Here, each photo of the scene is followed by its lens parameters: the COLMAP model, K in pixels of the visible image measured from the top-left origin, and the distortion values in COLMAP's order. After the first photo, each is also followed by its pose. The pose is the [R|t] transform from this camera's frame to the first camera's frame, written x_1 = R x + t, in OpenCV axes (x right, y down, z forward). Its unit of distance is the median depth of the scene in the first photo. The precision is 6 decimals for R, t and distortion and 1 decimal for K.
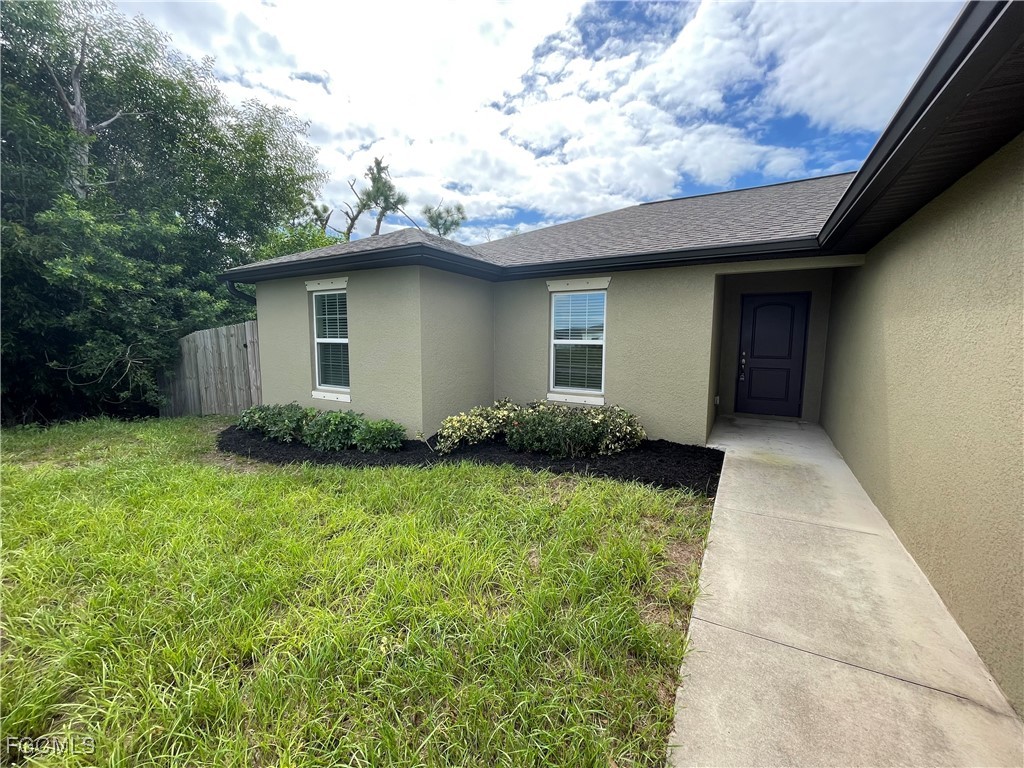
lens RADIAL K [[410.0, 0, 513.7], [0, 410.0, 385.8], [0, 0, 1]] dist [-0.001890, -0.001343]
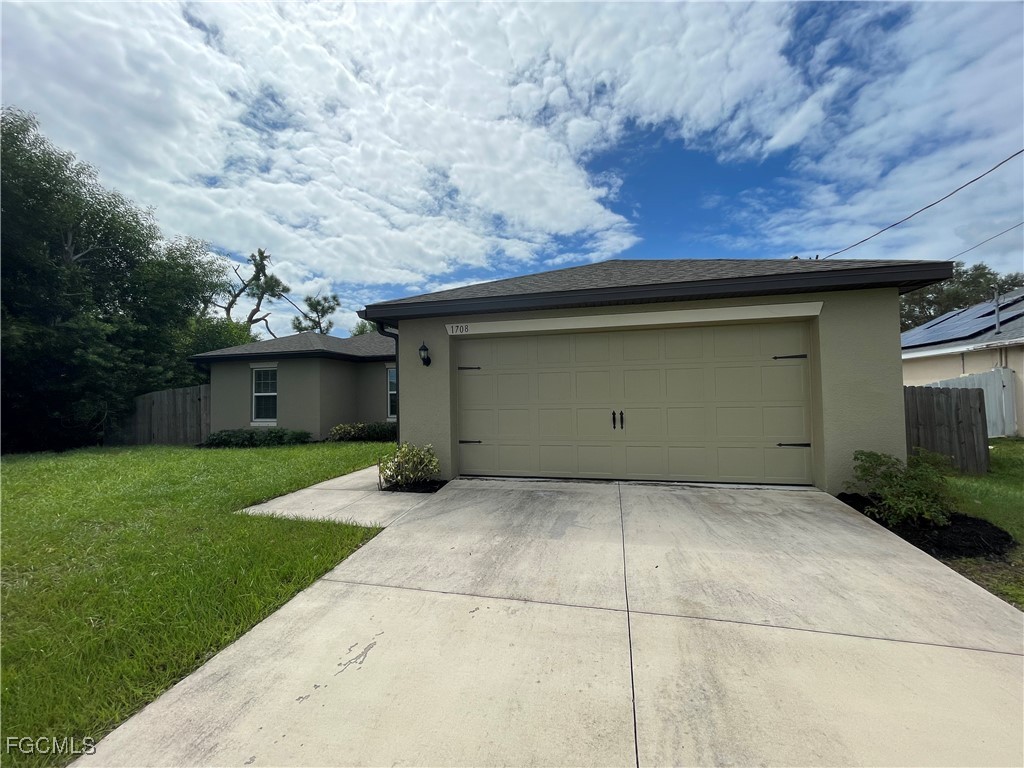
lens RADIAL K [[410.0, 0, 510.7], [0, 410.0, 377.1], [0, 0, 1]] dist [-0.001890, -0.001343]
pose [[0.959101, -0.011496, 0.282832, 0.083186], [0.057557, 0.986222, -0.155093, 0.134743], [-0.277152, 0.165029, 0.946547, -0.885672]]
